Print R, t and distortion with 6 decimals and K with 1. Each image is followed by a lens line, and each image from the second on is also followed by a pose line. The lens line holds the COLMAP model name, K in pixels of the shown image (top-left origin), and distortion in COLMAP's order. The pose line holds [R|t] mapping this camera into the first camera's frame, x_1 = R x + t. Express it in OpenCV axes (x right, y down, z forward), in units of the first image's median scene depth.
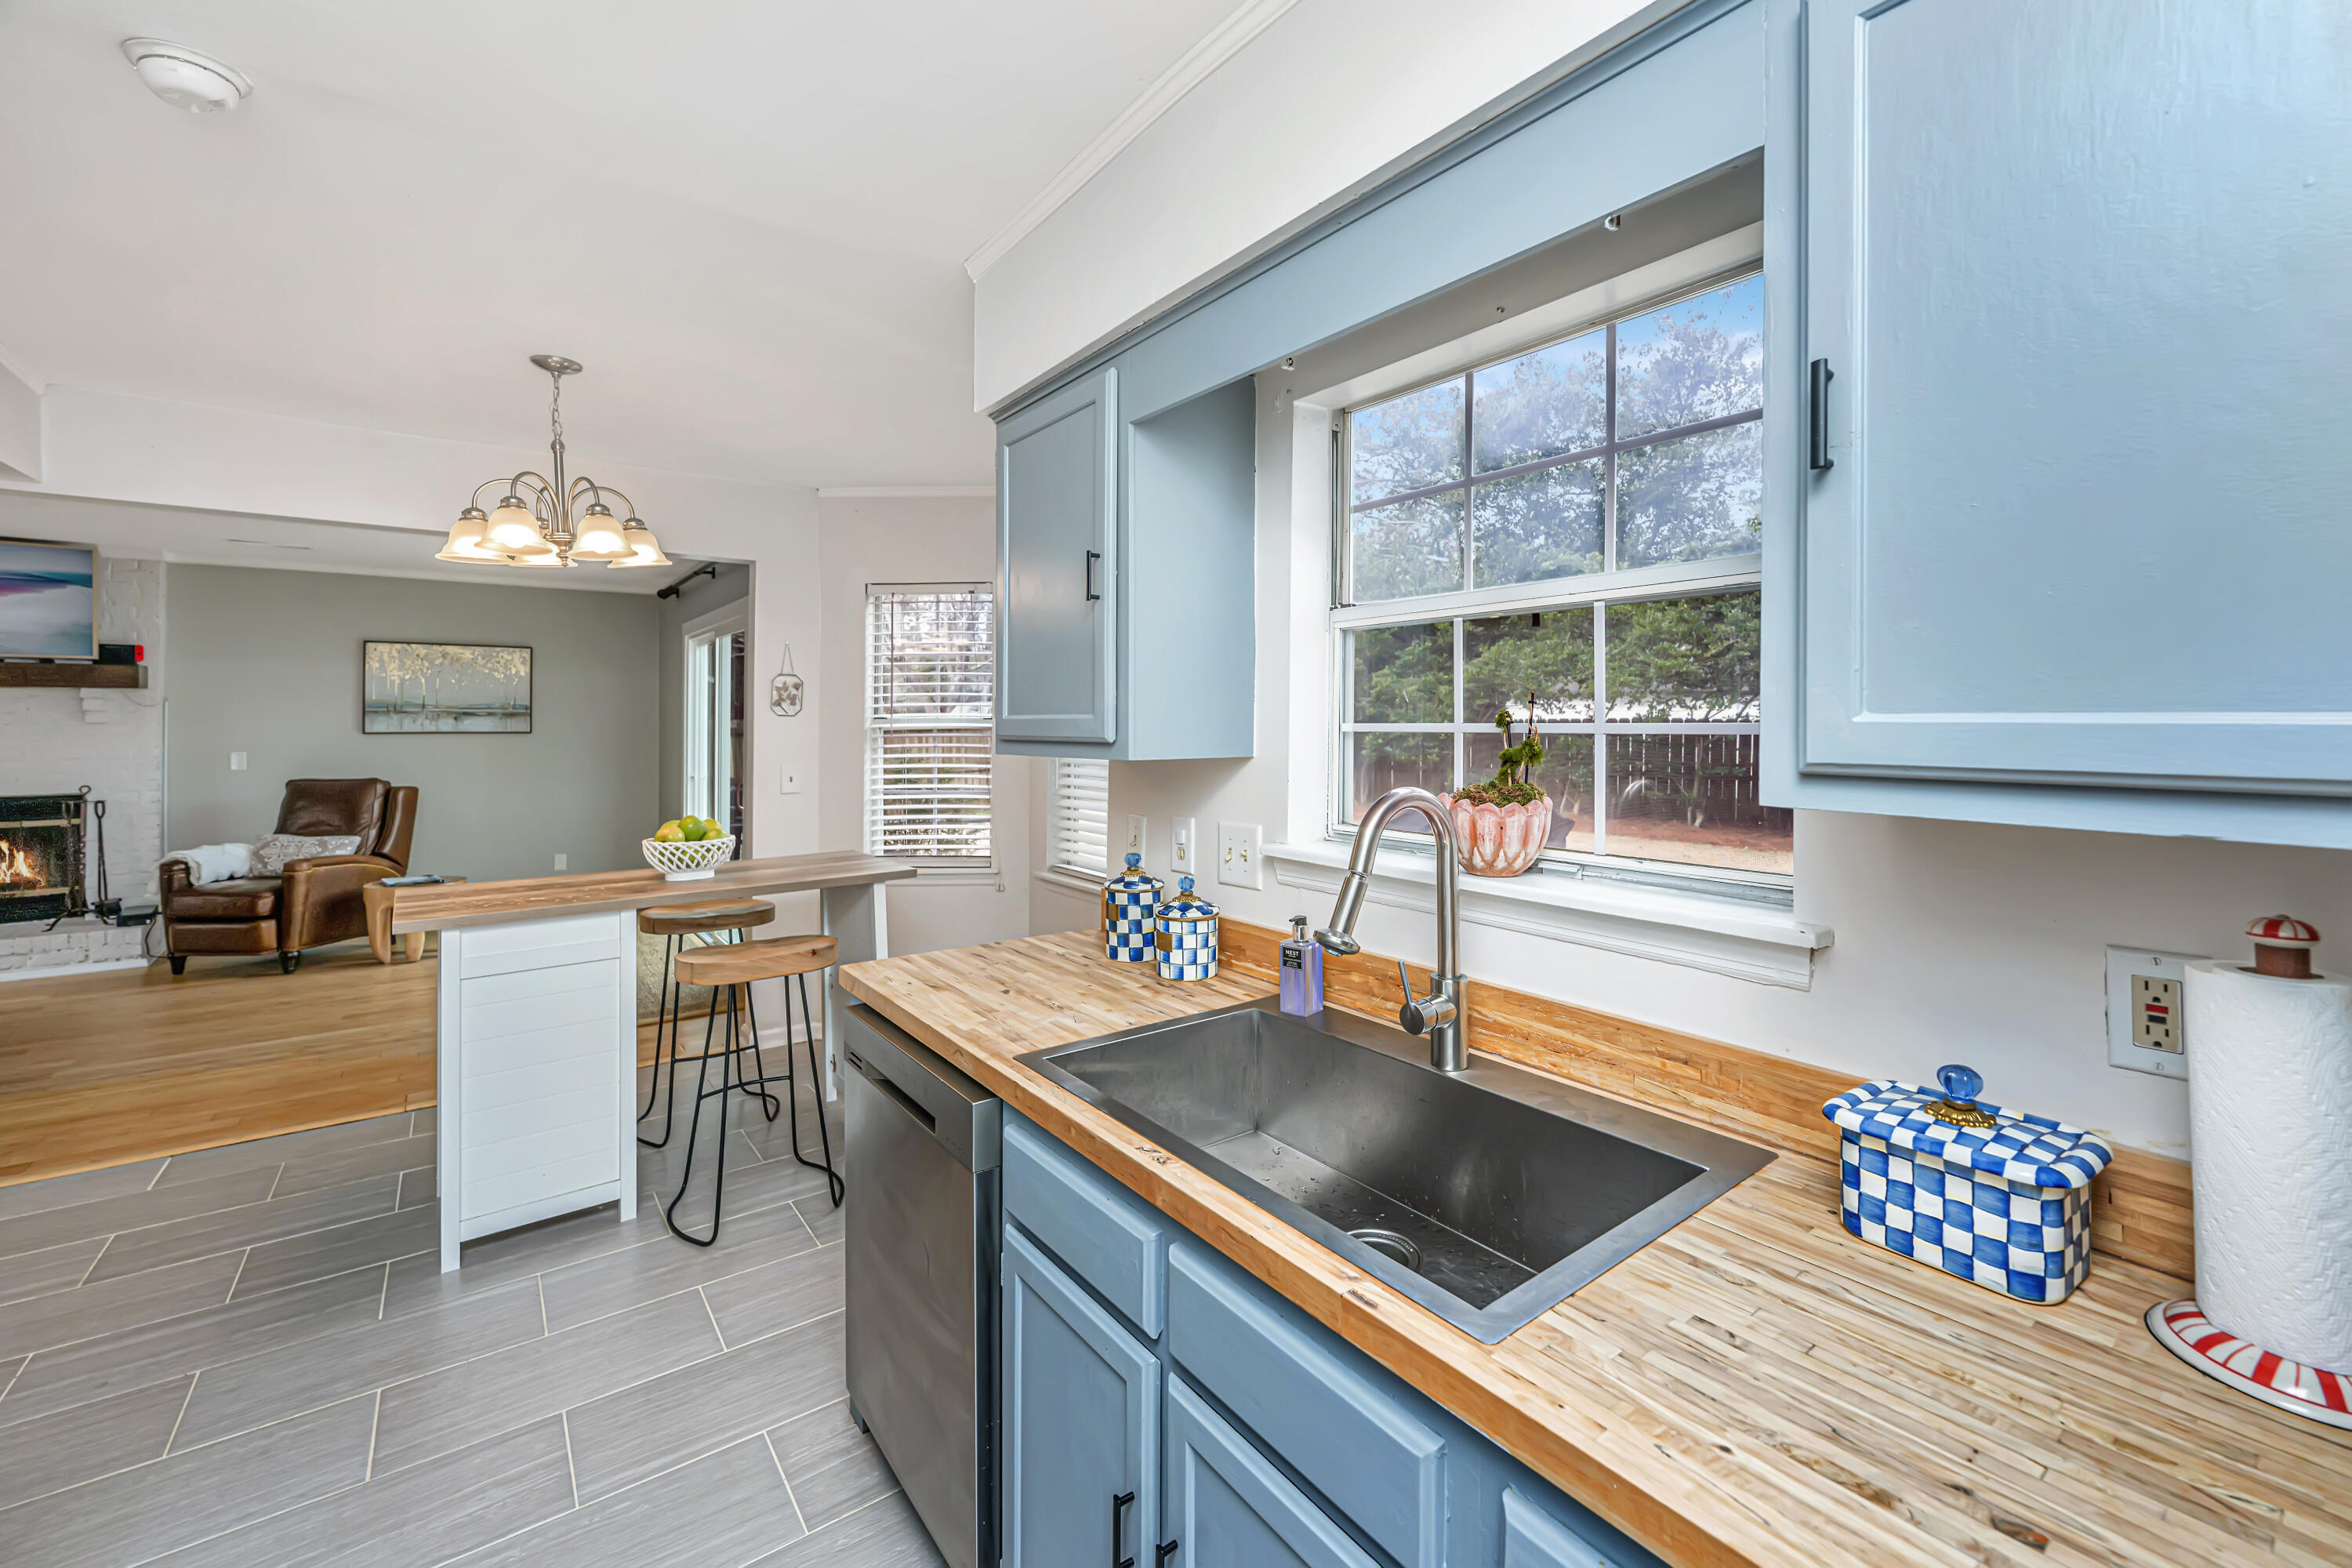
lens RADIAL K [[963.3, 0, 1177.4], [0, 963.3, 733.3], [0, 0, 1]] dist [0.000221, -0.000223]
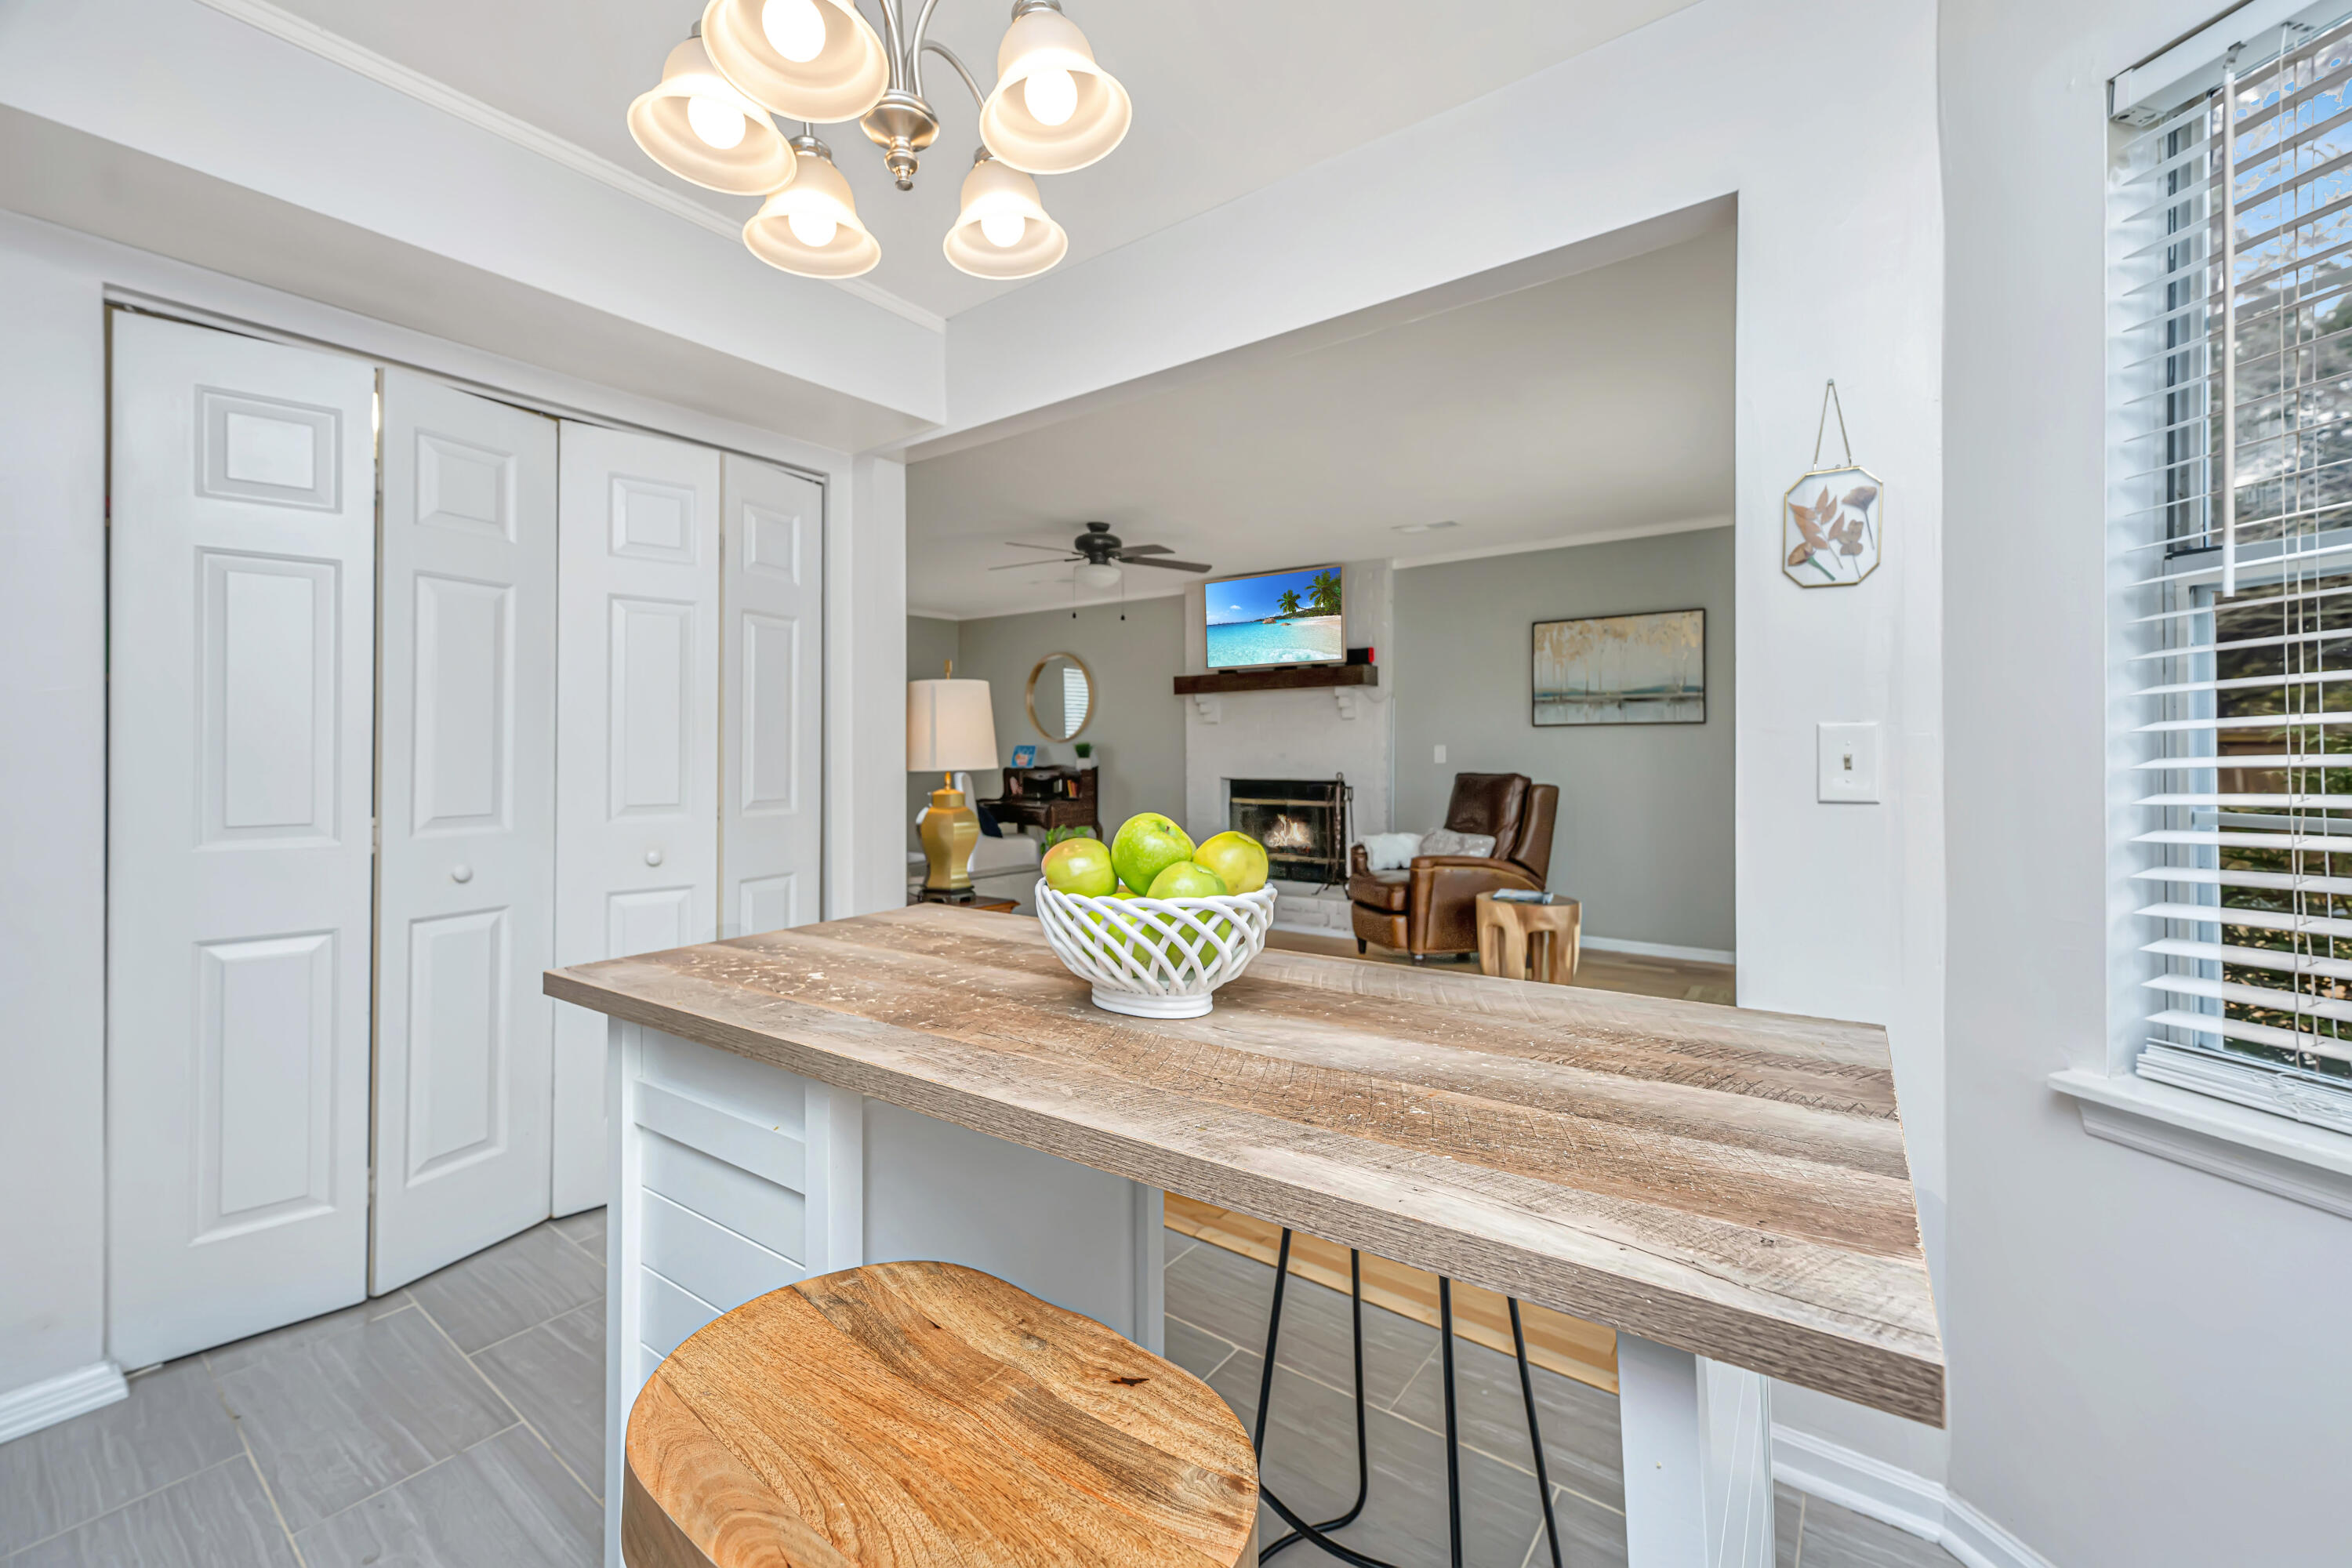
lens RADIAL K [[960.0, 0, 1214.9], [0, 960.0, 747.5], [0, 0, 1]] dist [0.000920, -0.000001]
pose [[0.322507, -0.006331, -0.946546, -0.098632], [-0.005707, 0.999946, -0.008633, 0.033297], [0.946550, 0.008186, 0.322454, 0.472235]]
